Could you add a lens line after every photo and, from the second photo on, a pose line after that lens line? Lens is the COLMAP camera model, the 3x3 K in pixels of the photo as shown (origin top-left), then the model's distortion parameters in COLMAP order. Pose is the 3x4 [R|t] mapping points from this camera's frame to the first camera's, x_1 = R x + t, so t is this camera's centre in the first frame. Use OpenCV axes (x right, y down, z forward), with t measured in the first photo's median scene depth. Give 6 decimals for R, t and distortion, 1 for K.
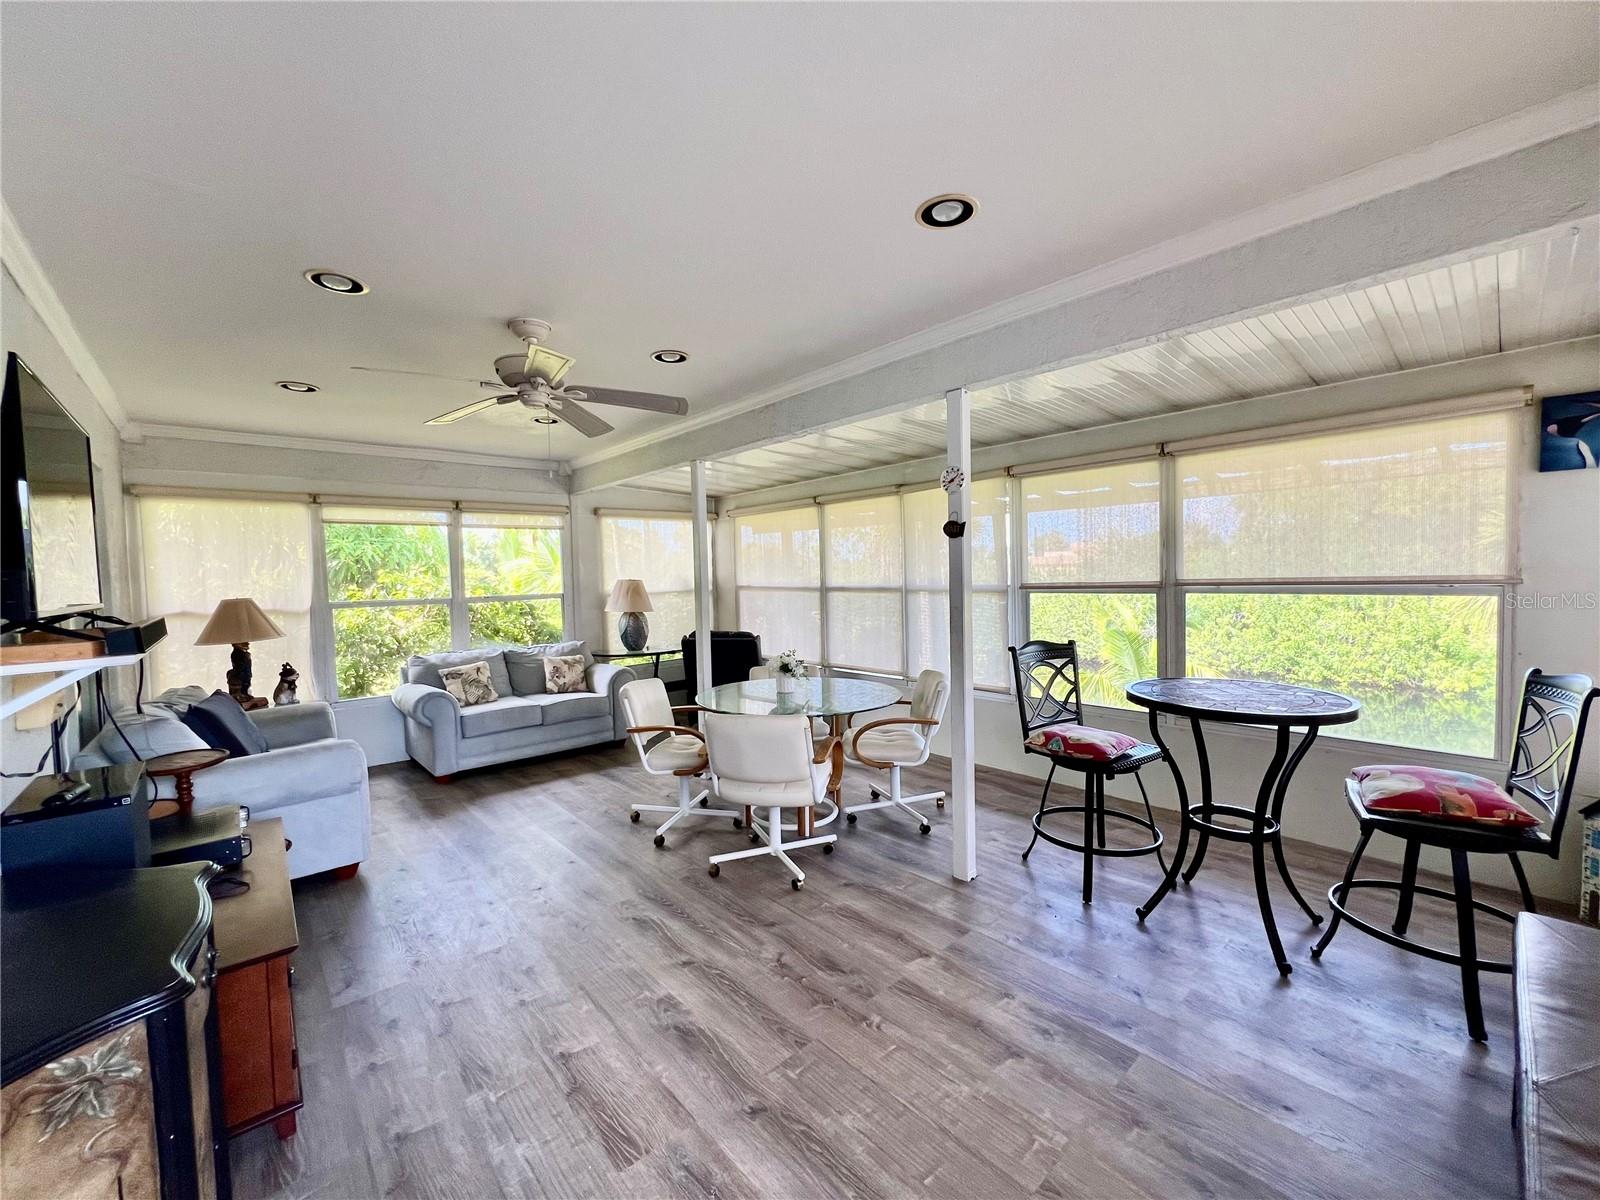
lens RADIAL K [[644.4, 0, 795.6], [0, 644.4, 599.8], [0, 0, 1]] dist [-0.000137, 0.000049]
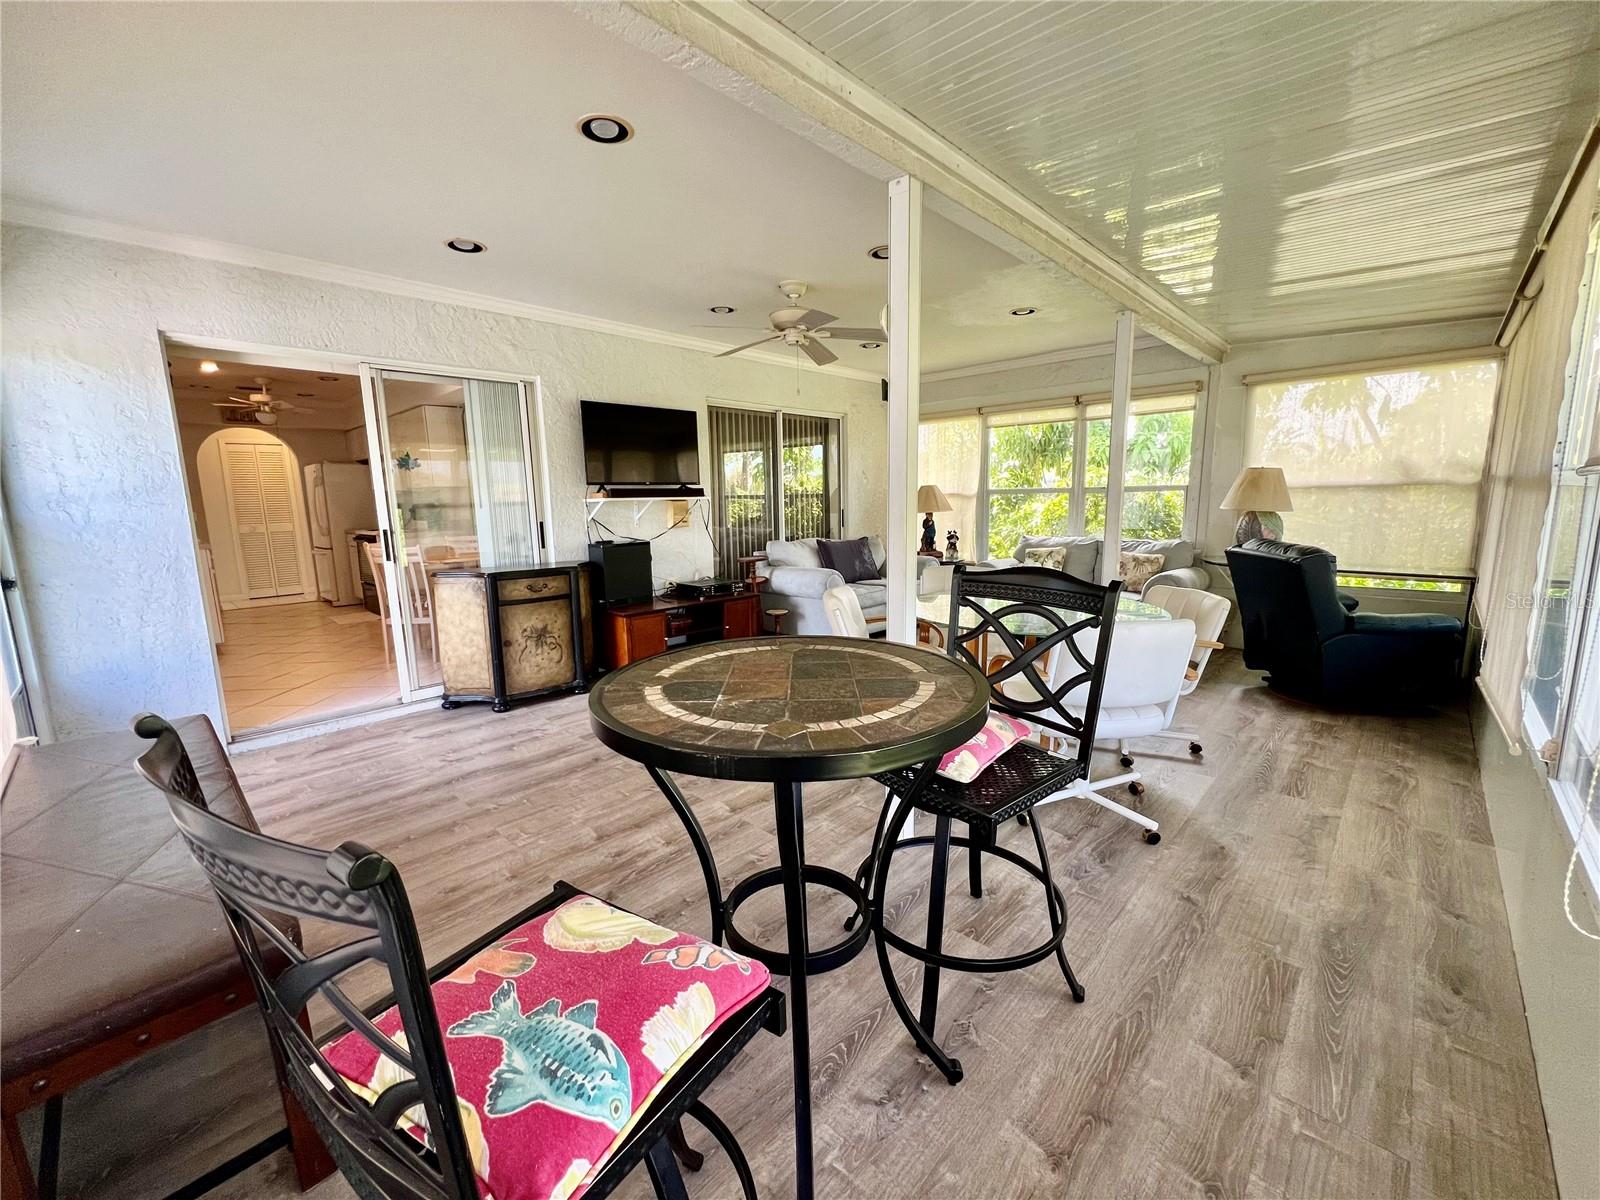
lens RADIAL K [[644.4, 0, 799.6], [0, 644.4, 600.2], [0, 0, 1]] dist [-0.000137, 0.000049]
pose [[0.079397, 0.183404, -0.979826, 0.654625], [-0.024587, 0.982990, 0.182004, -0.003277], [0.996540, 0.009640, 0.082556, 0.543496]]
